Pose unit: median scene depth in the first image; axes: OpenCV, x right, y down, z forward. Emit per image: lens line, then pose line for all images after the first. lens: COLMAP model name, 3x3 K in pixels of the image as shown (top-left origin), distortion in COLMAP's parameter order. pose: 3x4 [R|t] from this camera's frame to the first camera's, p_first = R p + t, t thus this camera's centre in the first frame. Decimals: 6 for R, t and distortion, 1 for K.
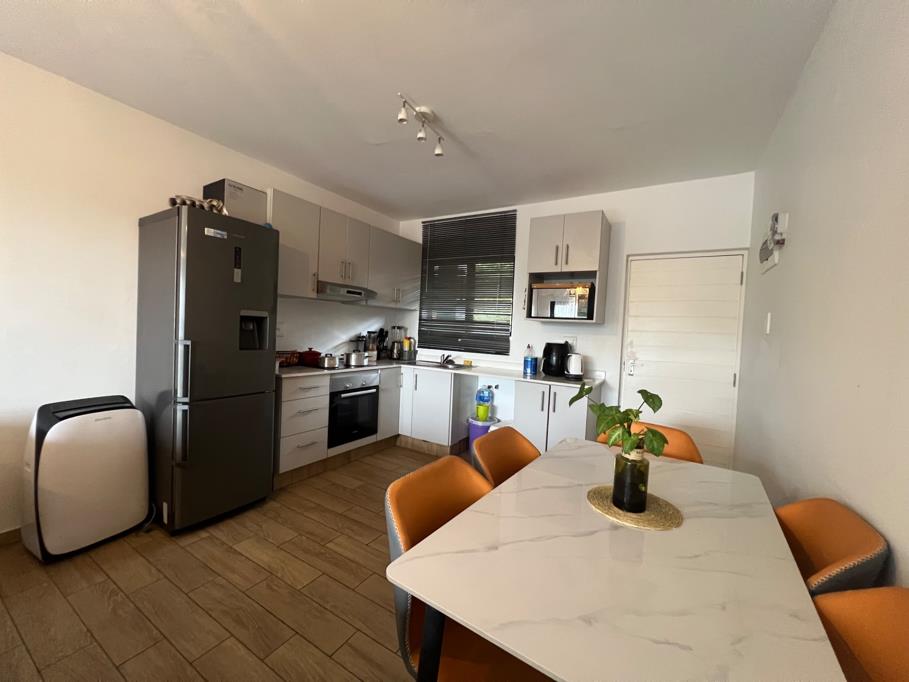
lens RADIAL K [[361.9, 0, 454.5], [0, 361.9, 341.0], [0, 0, 1]] dist [-0.001352, -0.000112]
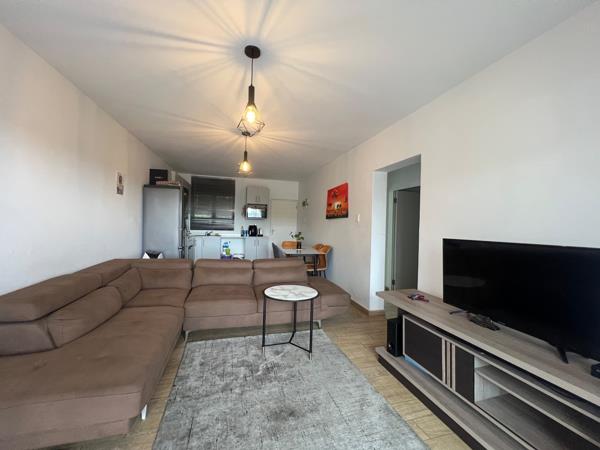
lens RADIAL K [[238.9, 0, 300.0], [0, 238.9, 225.0], [0, 0, 1]] dist [-0.001352, -0.000112]
pose [[0.686013, -0.035597, 0.726717, -0.967344], [0.032132, 0.999310, 0.018617, -0.023389], [-0.726879, 0.010579, 0.686684, -0.739274]]
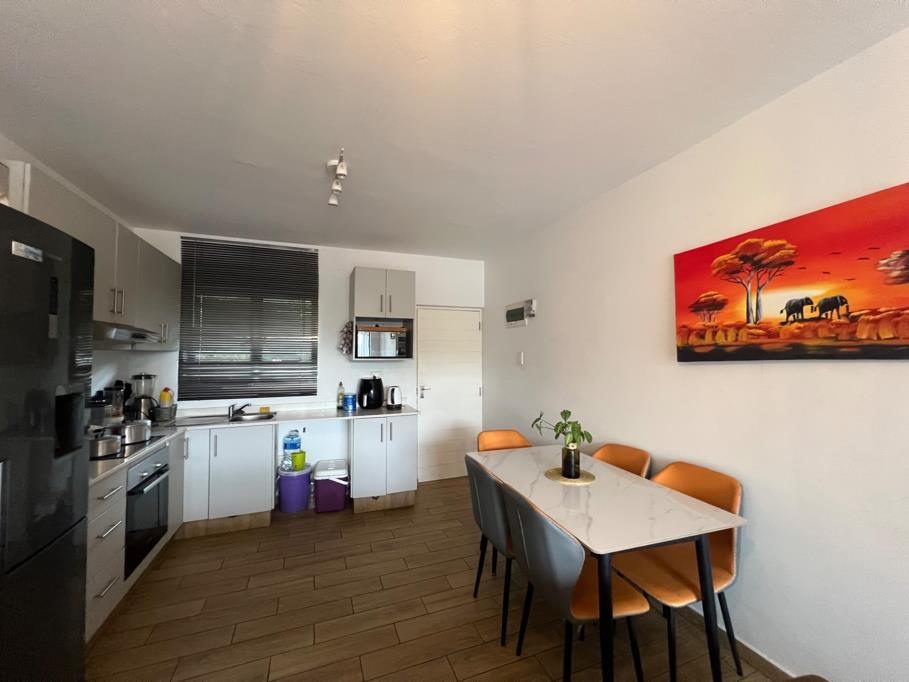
lens RADIAL K [[361.9, 0, 454.5], [0, 361.9, 341.0], [0, 0, 1]] dist [-0.001352, -0.000112]
pose [[0.616521, -0.020415, 0.787073, -0.444950], [0.060139, 0.997964, -0.021223, -0.073088], [-0.785038, 0.060418, 0.616494, 0.108040]]
